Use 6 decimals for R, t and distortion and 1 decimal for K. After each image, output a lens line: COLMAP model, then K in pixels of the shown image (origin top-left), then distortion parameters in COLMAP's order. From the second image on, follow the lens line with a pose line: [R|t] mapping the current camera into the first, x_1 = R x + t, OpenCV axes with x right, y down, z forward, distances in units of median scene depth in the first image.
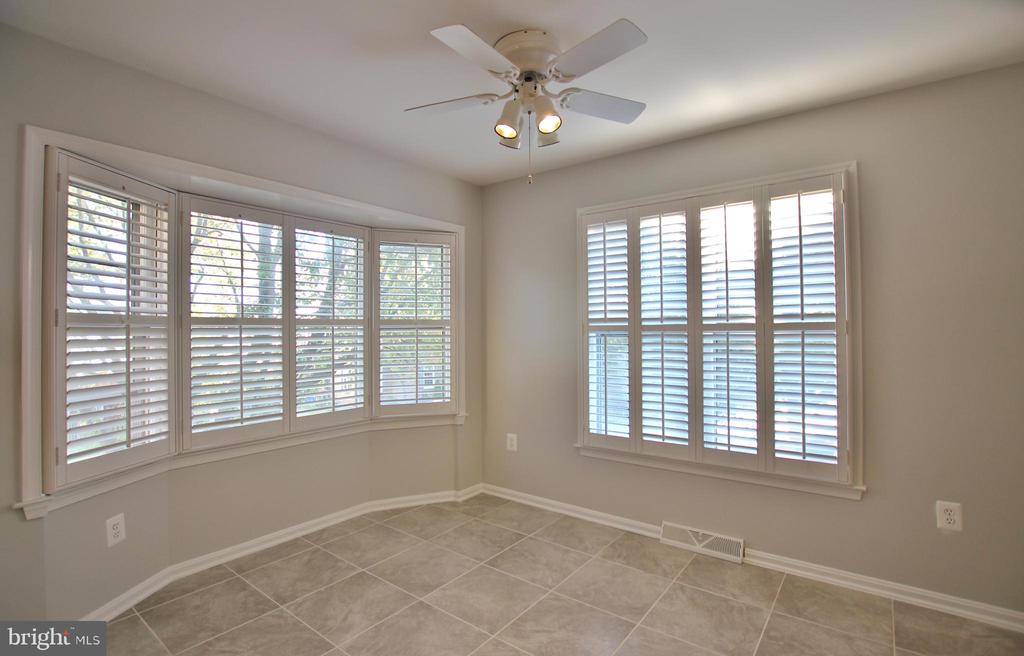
lens RADIAL K [[494.1, 0, 512.0], [0, 494.1, 328.0], [0, 0, 1]] dist [-0.001534, -0.017557]
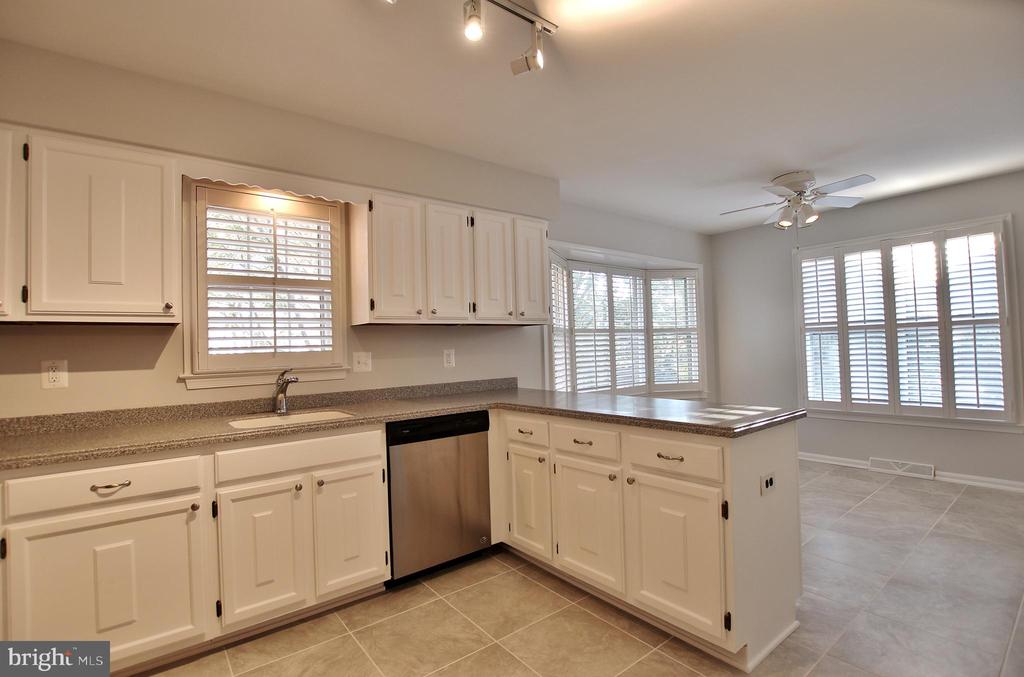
lens RADIAL K [[480.5, 0, 512.0], [0, 480.5, 338.5], [0, 0, 1]] dist [-0.021441, 0.000252]
pose [[0.969339, -0.028002, -0.244126, -0.404123], [0.025735, 0.999591, -0.012474, 0.025916], [0.244376, 0.005809, 0.969663, -0.695370]]
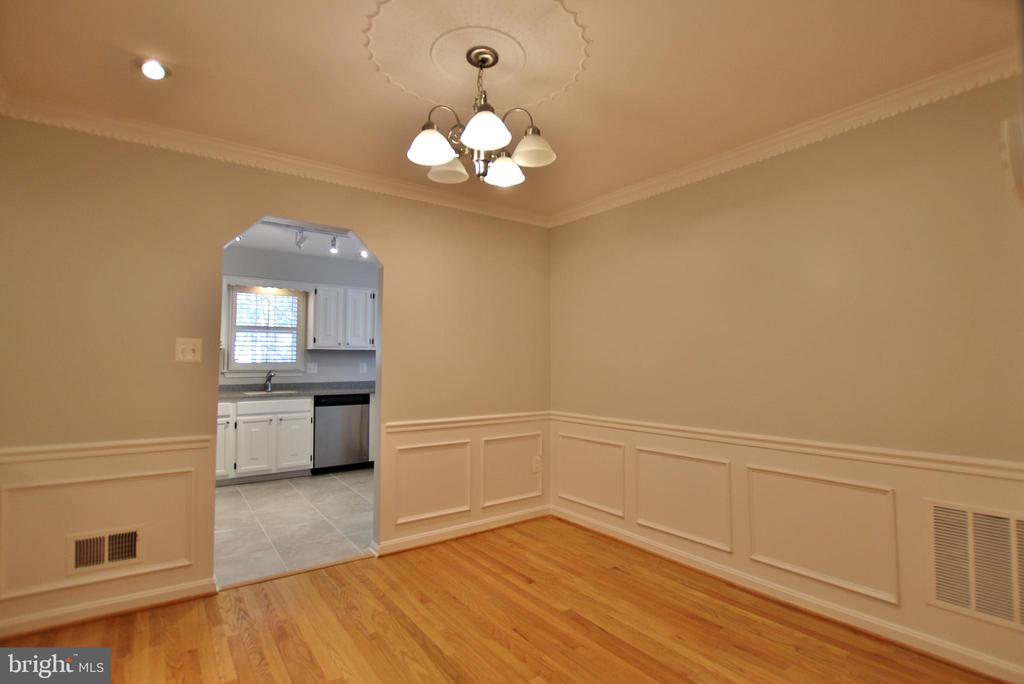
lens RADIAL K [[485.1, 0, 512.0], [0, 485.1, 342.0], [0, 0, 1]] dist [-0.002811, -0.000658]
pose [[0.959875, -0.004081, -0.280398, 0.412466], [-0.005423, 0.999437, -0.033110, 0.008302], [0.280375, 0.033302, 0.959313, -1.500711]]
